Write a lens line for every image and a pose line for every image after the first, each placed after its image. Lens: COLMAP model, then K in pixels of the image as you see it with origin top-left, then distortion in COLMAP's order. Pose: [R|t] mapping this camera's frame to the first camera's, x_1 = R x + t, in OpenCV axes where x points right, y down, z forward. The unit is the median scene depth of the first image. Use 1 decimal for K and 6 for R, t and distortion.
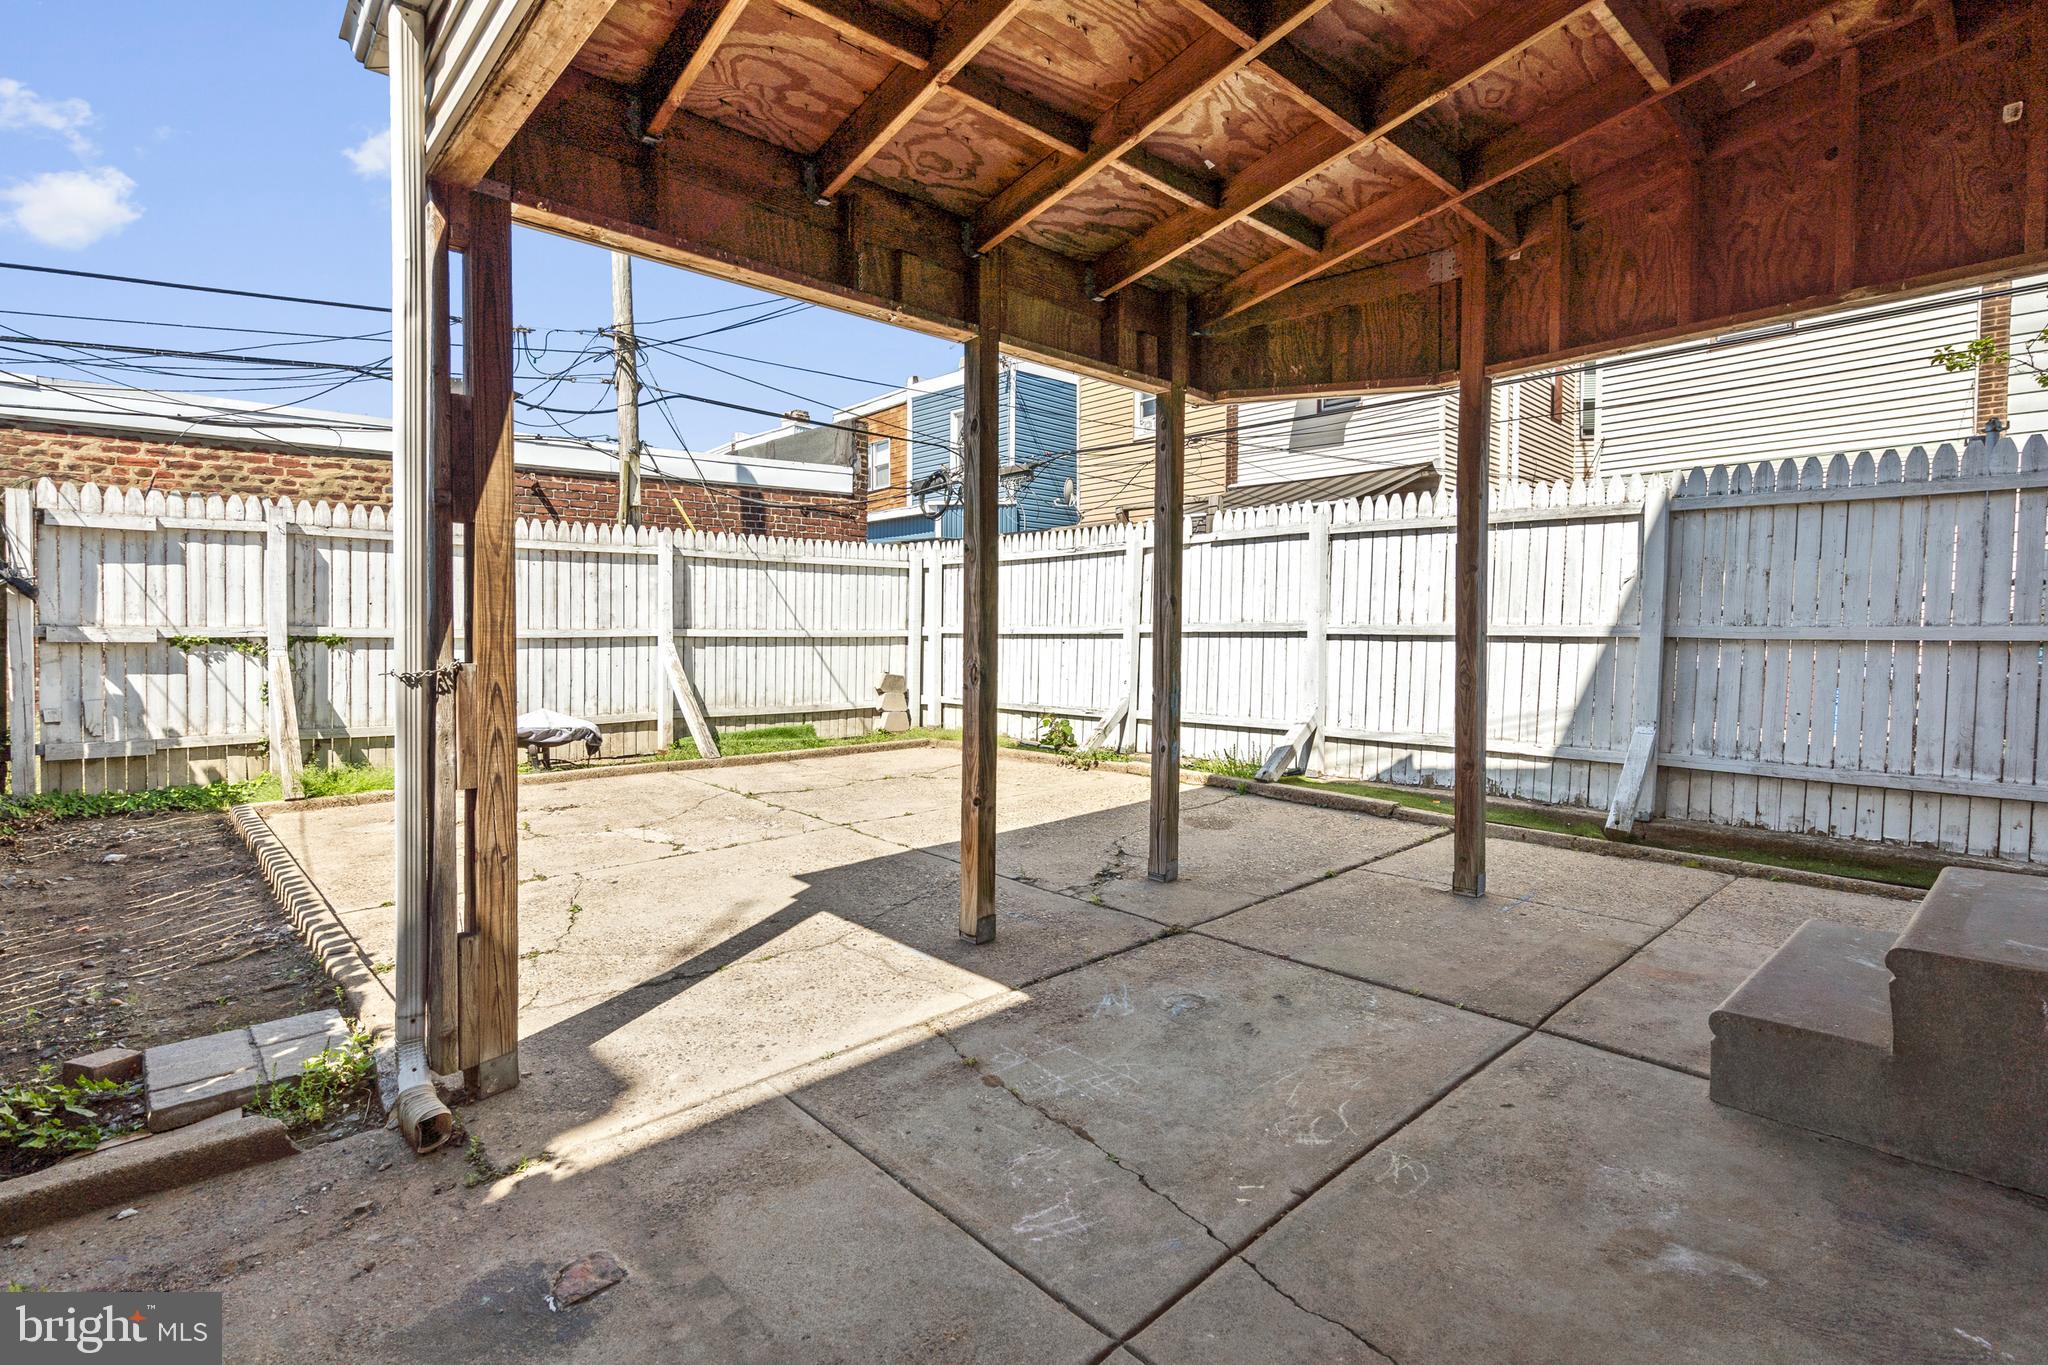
lens RADIAL K [[959.4, 0, 1016.9], [0, 959.4, 620.7], [0, 0, 1]] dist [-0.004768, 0.001557]
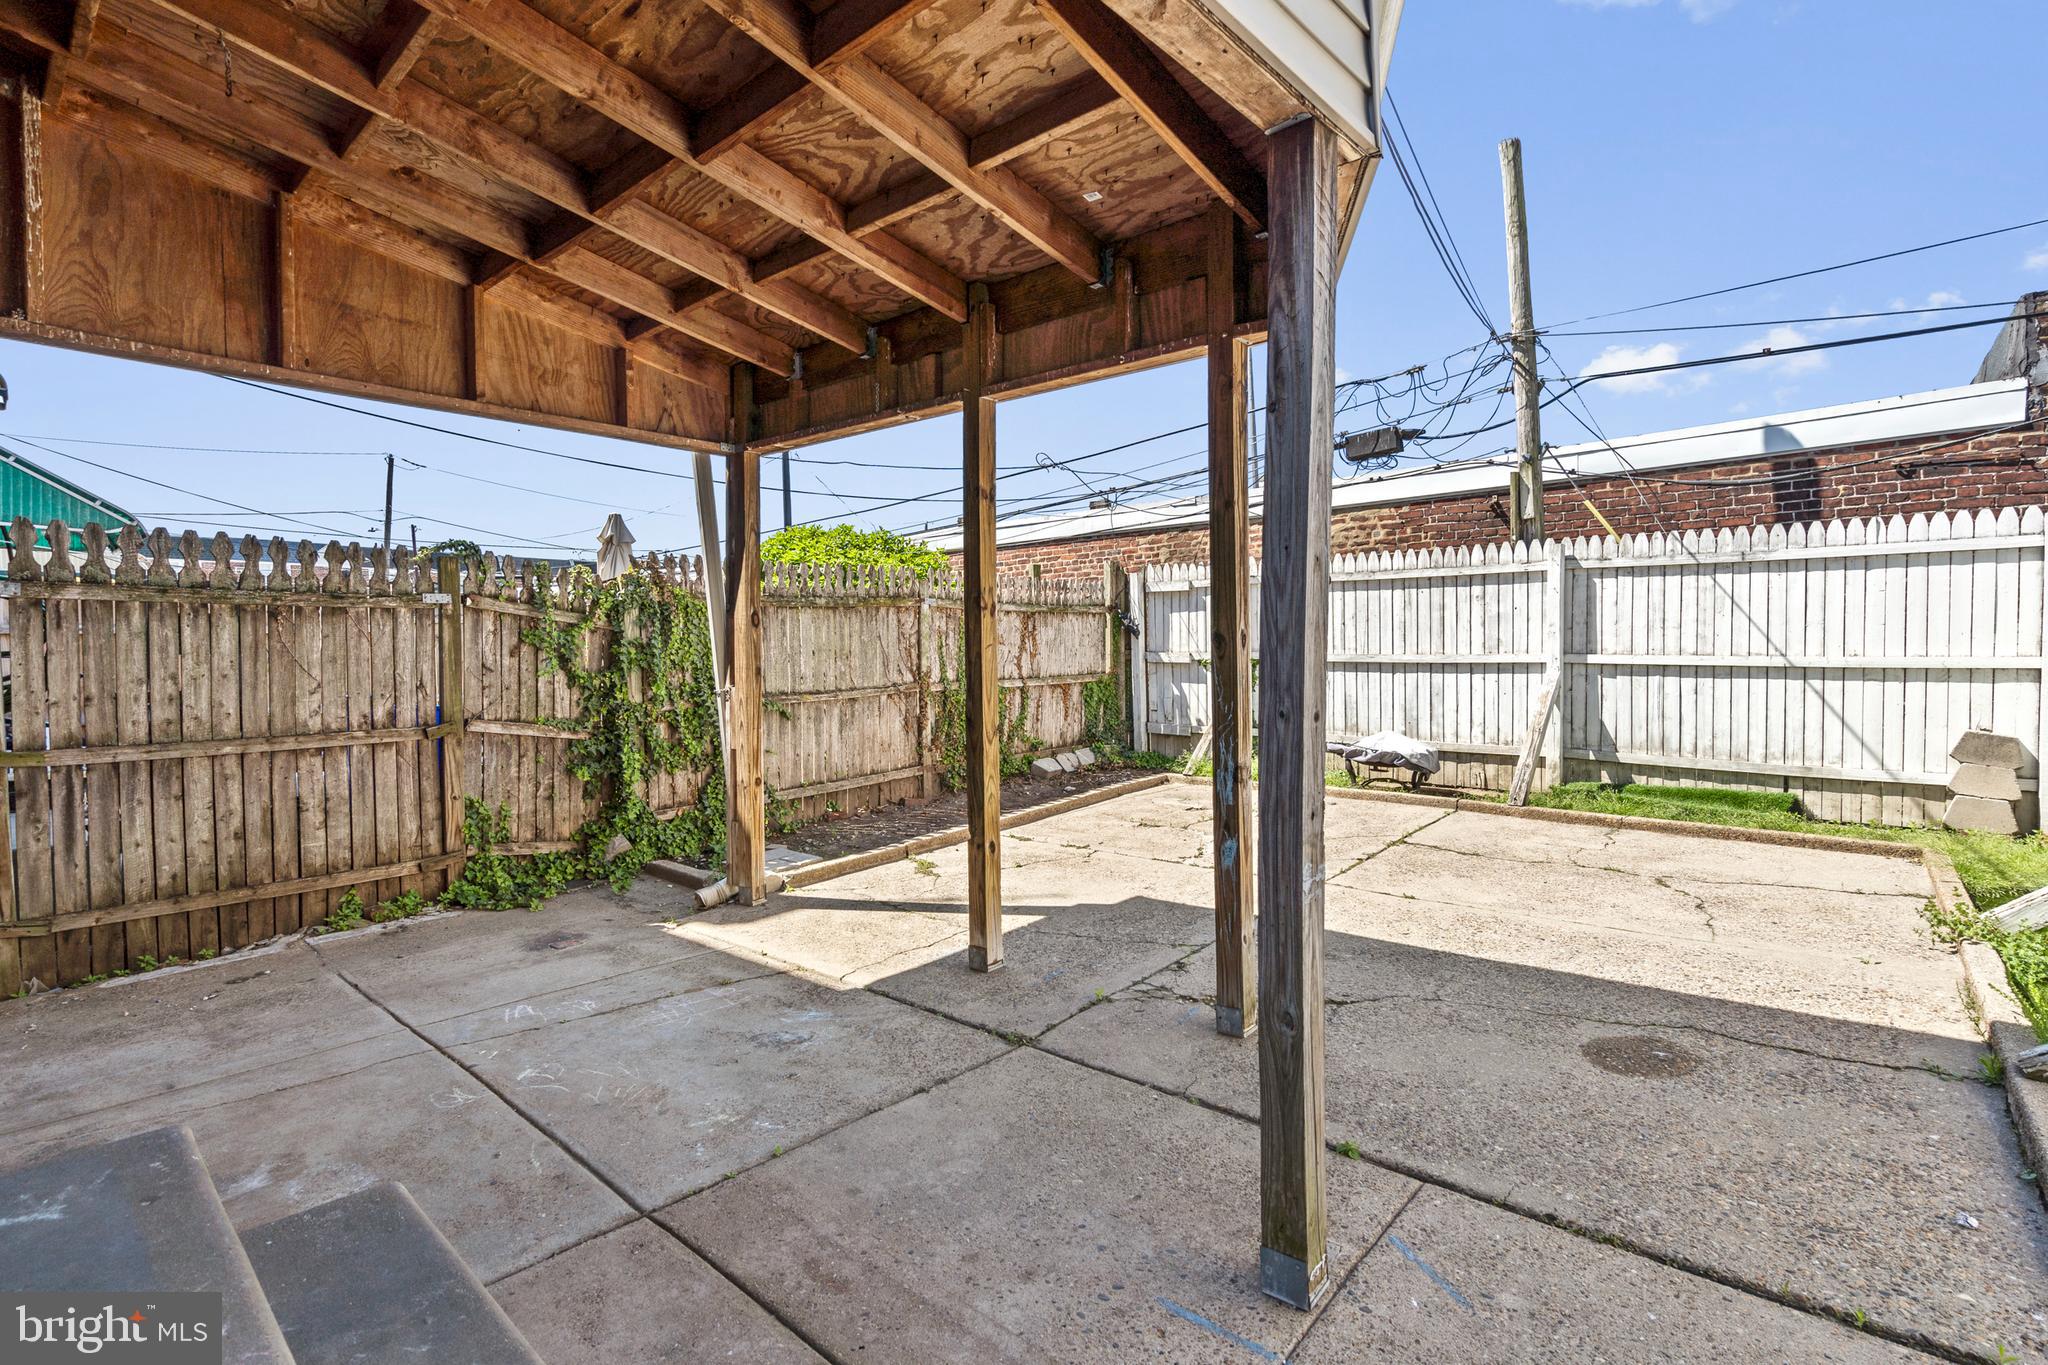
lens RADIAL K [[974.1, 0, 1021.6], [0, 974.1, 648.2], [0, 0, 1]] dist [-0.000017, -0.000219]
pose [[0.101629, 0.005988, -0.994804, 0.493801], [0.018642, 0.999795, 0.007922, -0.013959], [0.994648, -0.019350, 0.101496, 0.446746]]
